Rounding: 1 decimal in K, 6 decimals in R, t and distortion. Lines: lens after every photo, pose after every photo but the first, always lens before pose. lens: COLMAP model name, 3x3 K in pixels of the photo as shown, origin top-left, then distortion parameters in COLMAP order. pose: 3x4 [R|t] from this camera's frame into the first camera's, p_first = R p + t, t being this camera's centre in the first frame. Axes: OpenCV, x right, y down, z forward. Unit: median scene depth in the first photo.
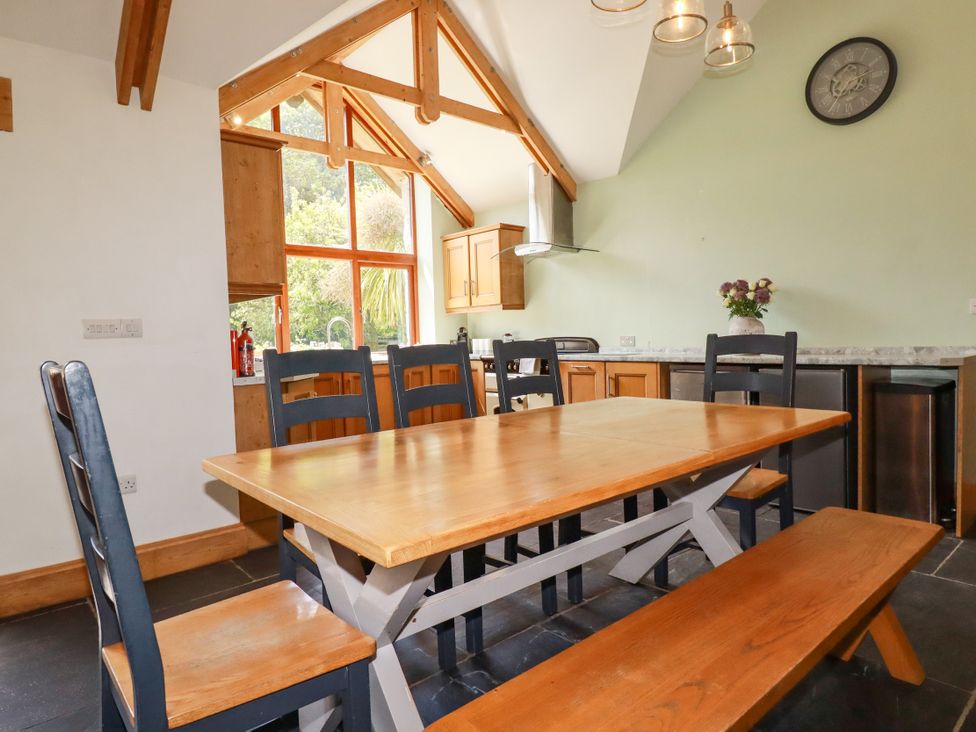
lens RADIAL K [[601.5, 0, 488.0], [0, 601.5, 366.0], [0, 0, 1]] dist [-0.001773, -0.001687]
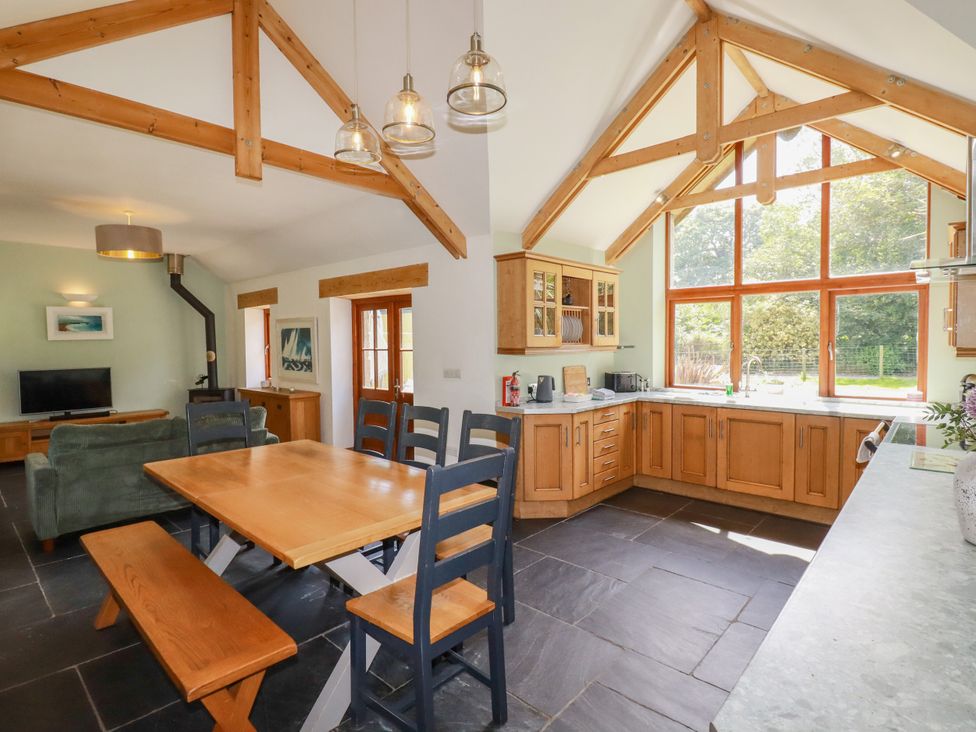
lens RADIAL K [[509.6, 0, 486.7], [0, 509.6, 361.8], [0, 0, 1]] dist [-0.002006, -0.011010]
pose [[0.106067, 0.069497, -0.991927, 0.487251], [-0.042775, 0.996950, 0.065275, -0.098160], [0.993438, 0.035506, 0.108716, 0.423296]]
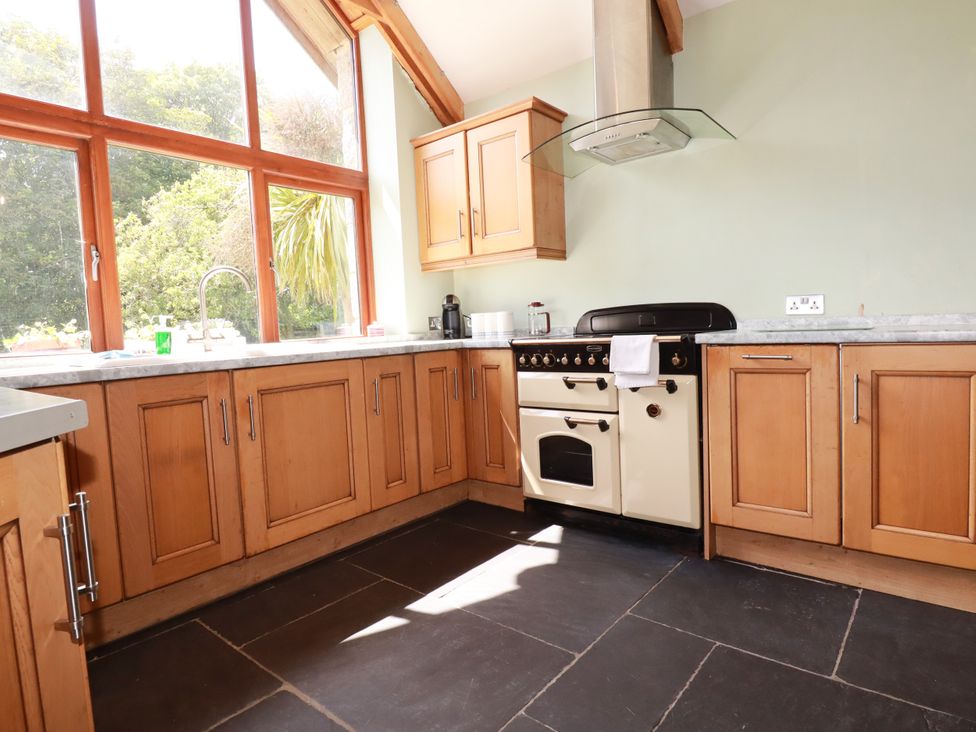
lens RADIAL K [[549.5, 0, 483.9], [0, 549.5, 364.8], [0, 0, 1]] dist [-0.004550, -0.001524]
pose [[0.988037, -0.026250, 0.151969, -0.100302], [0.023681, 0.999545, 0.018688, -0.004621], [-0.152390, -0.014865, 0.988209, 0.482032]]
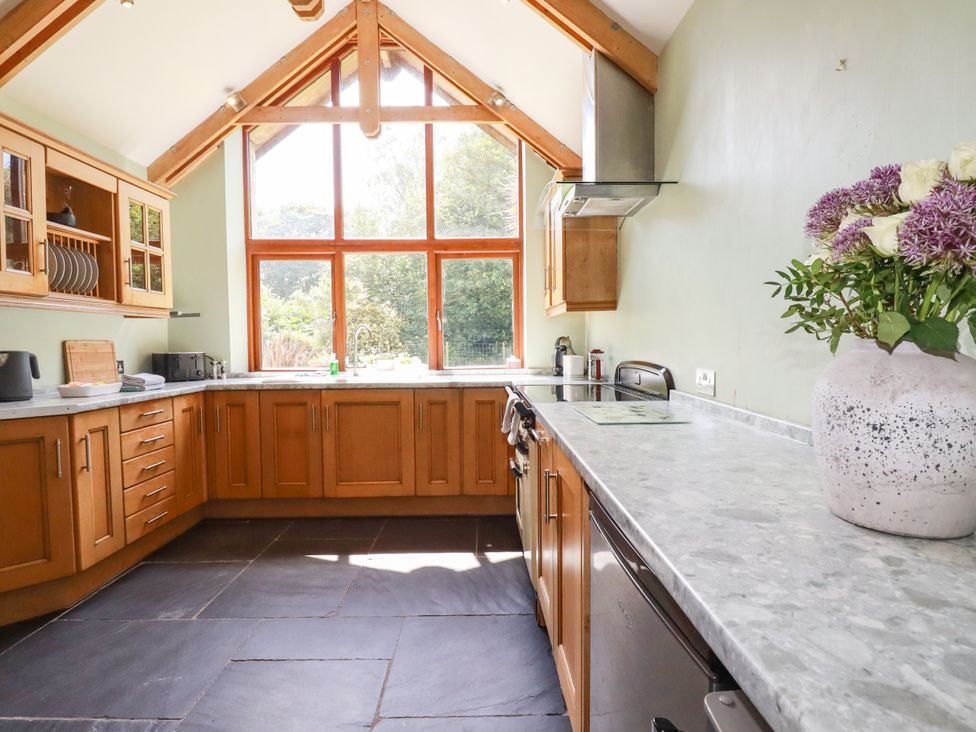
lens RADIAL K [[524.9, 0, 492.6], [0, 524.9, 360.9], [0, 0, 1]] dist [-0.001743, -0.008885]
pose [[0.764958, 0.045269, -0.642488, 0.299196], [-0.043815, 0.998874, 0.018213, -0.047552], [0.642589, 0.014219, 0.766079, 0.522326]]
